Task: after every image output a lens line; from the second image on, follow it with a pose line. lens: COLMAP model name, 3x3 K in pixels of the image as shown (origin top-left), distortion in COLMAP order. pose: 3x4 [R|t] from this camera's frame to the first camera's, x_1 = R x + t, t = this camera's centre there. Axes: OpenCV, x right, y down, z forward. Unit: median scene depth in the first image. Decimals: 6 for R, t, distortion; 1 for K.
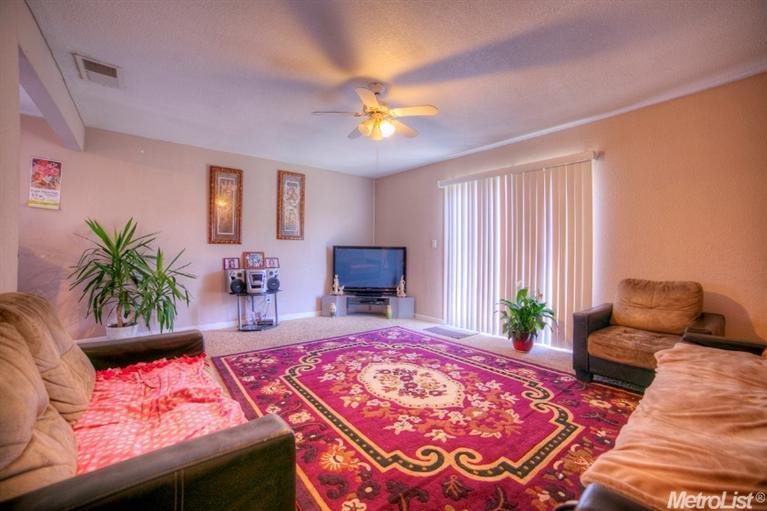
lens RADIAL K [[298.5, 0, 389.6], [0, 298.5, 259.7], [0, 0, 1]] dist [-0.002322, -0.000050]
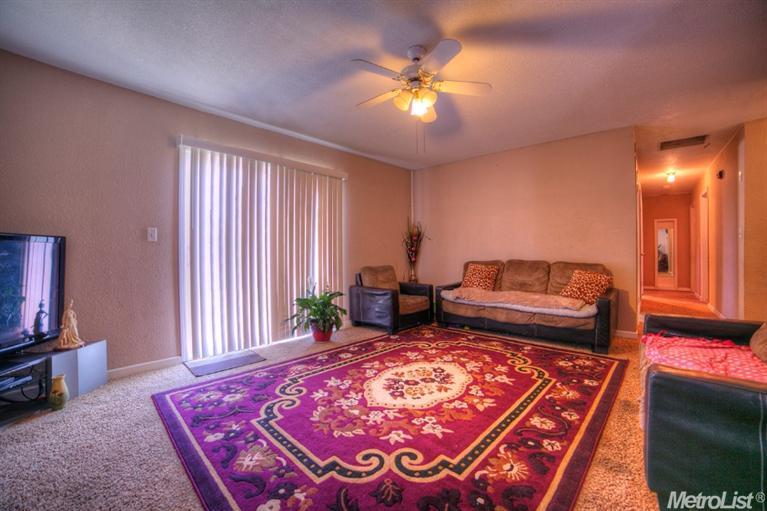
lens RADIAL K [[298.5, 0, 389.6], [0, 298.5, 259.7], [0, 0, 1]] dist [-0.002322, -0.000050]
pose [[-0.150585, -0.003889, 0.988589, -0.863323], [-0.005594, 0.999980, 0.003081, 0.002859], [-0.988581, -0.005066, -0.150603, 1.201532]]
